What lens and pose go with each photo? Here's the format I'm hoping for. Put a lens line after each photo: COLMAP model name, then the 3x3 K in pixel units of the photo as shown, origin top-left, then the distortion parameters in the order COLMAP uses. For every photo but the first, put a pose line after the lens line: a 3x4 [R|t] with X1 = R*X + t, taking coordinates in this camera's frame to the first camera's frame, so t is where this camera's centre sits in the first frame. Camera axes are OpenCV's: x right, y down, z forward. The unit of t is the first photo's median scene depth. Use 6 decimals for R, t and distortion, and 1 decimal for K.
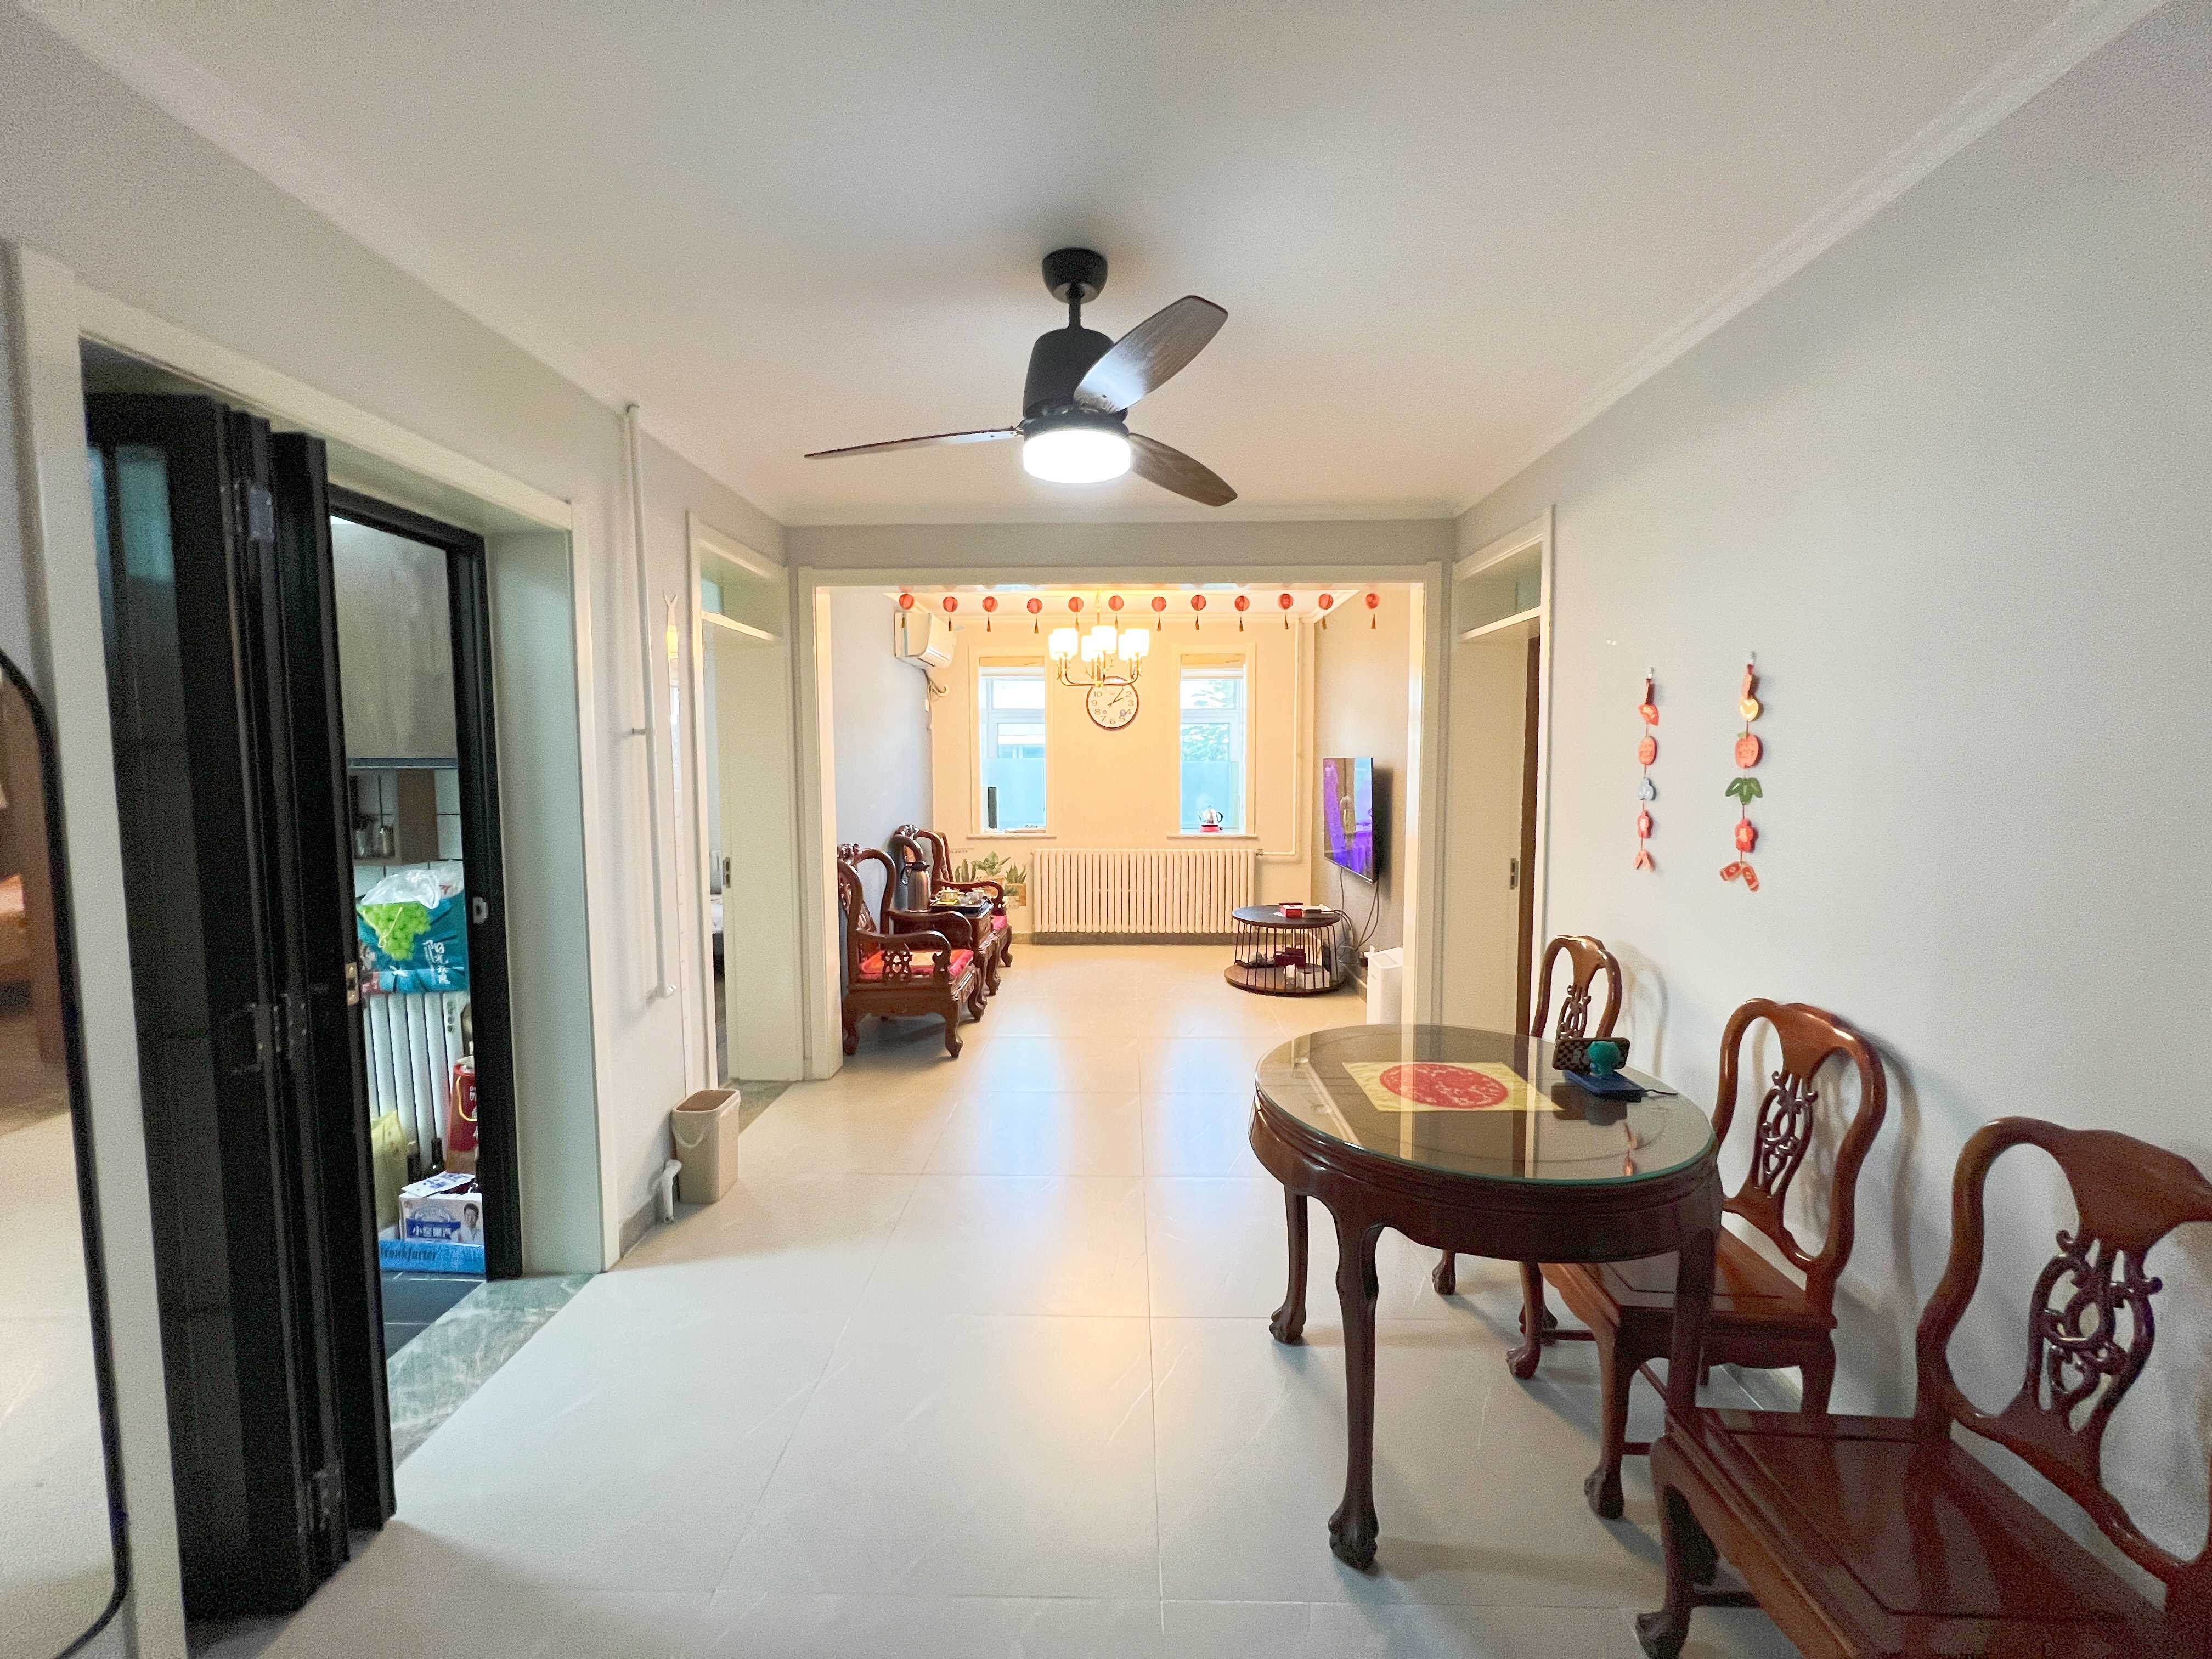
lens RADIAL K [[882.4, 0, 1113.3], [0, 882.4, 837.7], [0, 0, 1]] dist [0.001137, -0.000479]
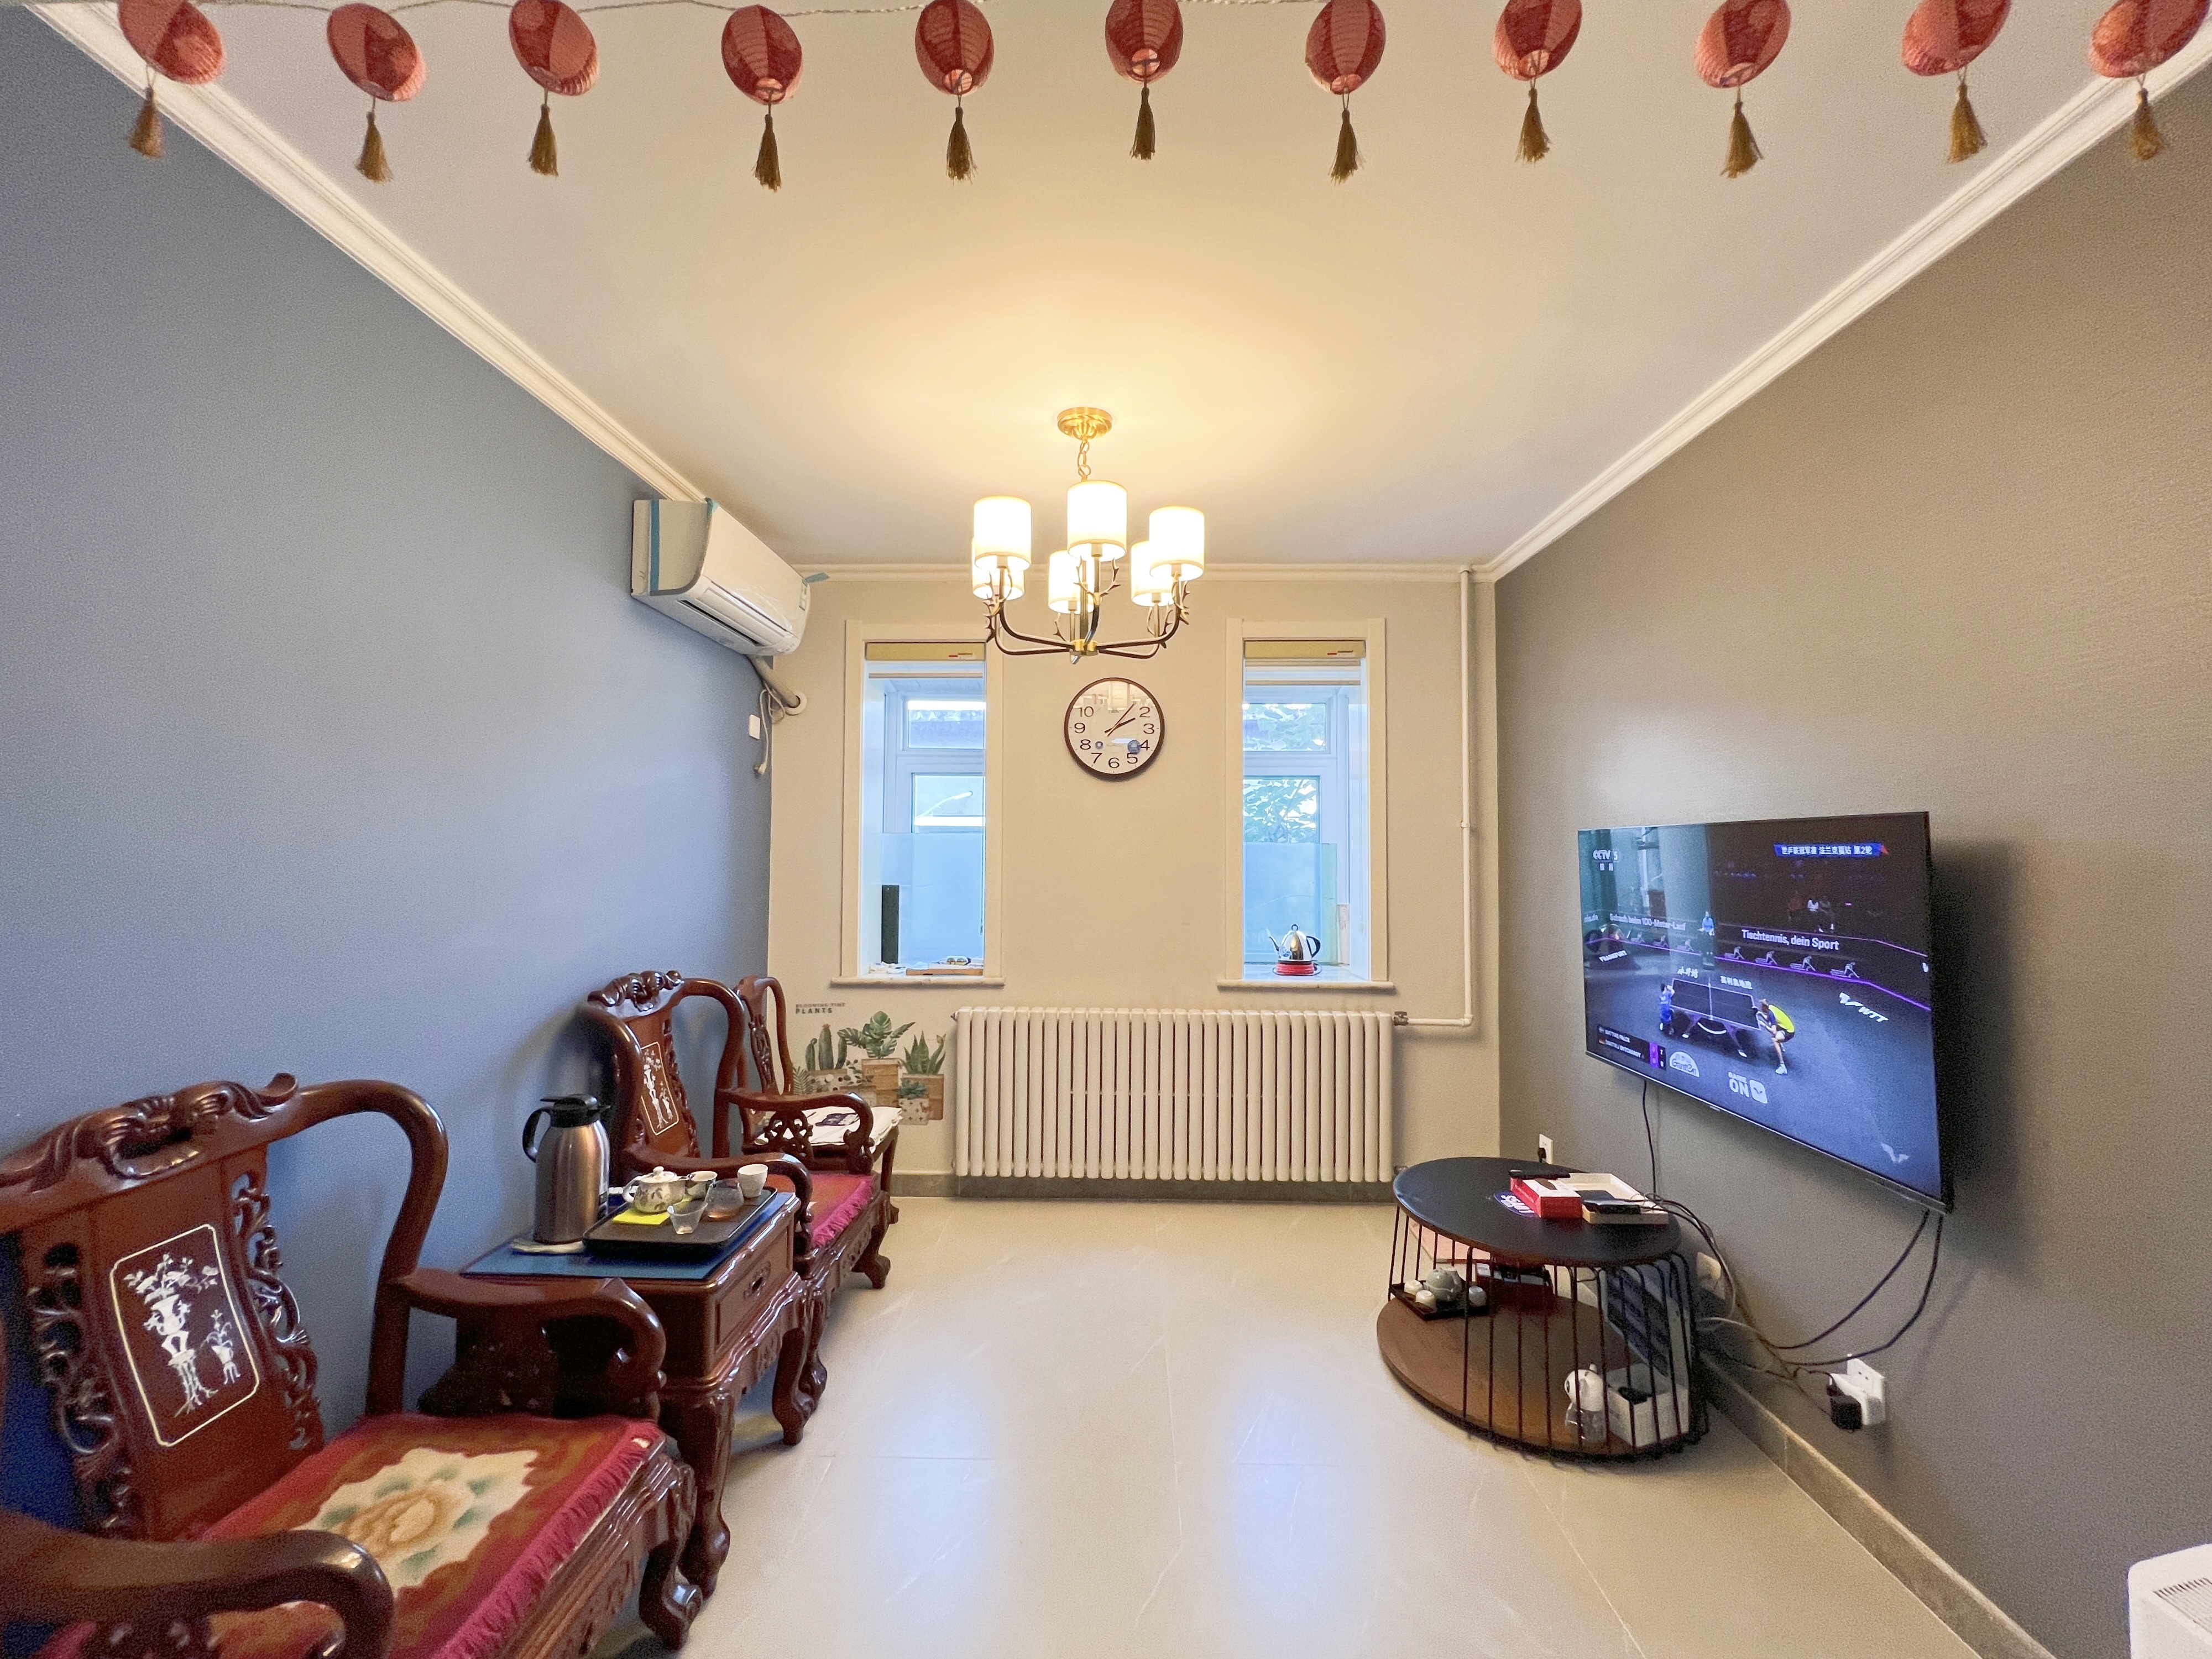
lens RADIAL K [[882.4, 0, 1115.1], [0, 882.4, 830.5], [0, 0, 1]] dist [0.001137, -0.000479]
pose [[0.999901, 0.009486, 0.010390, -0.005361], [-0.008254, 0.993588, -0.112763, -0.032736], [-0.011393, 0.112666, 0.993568, 0.479908]]
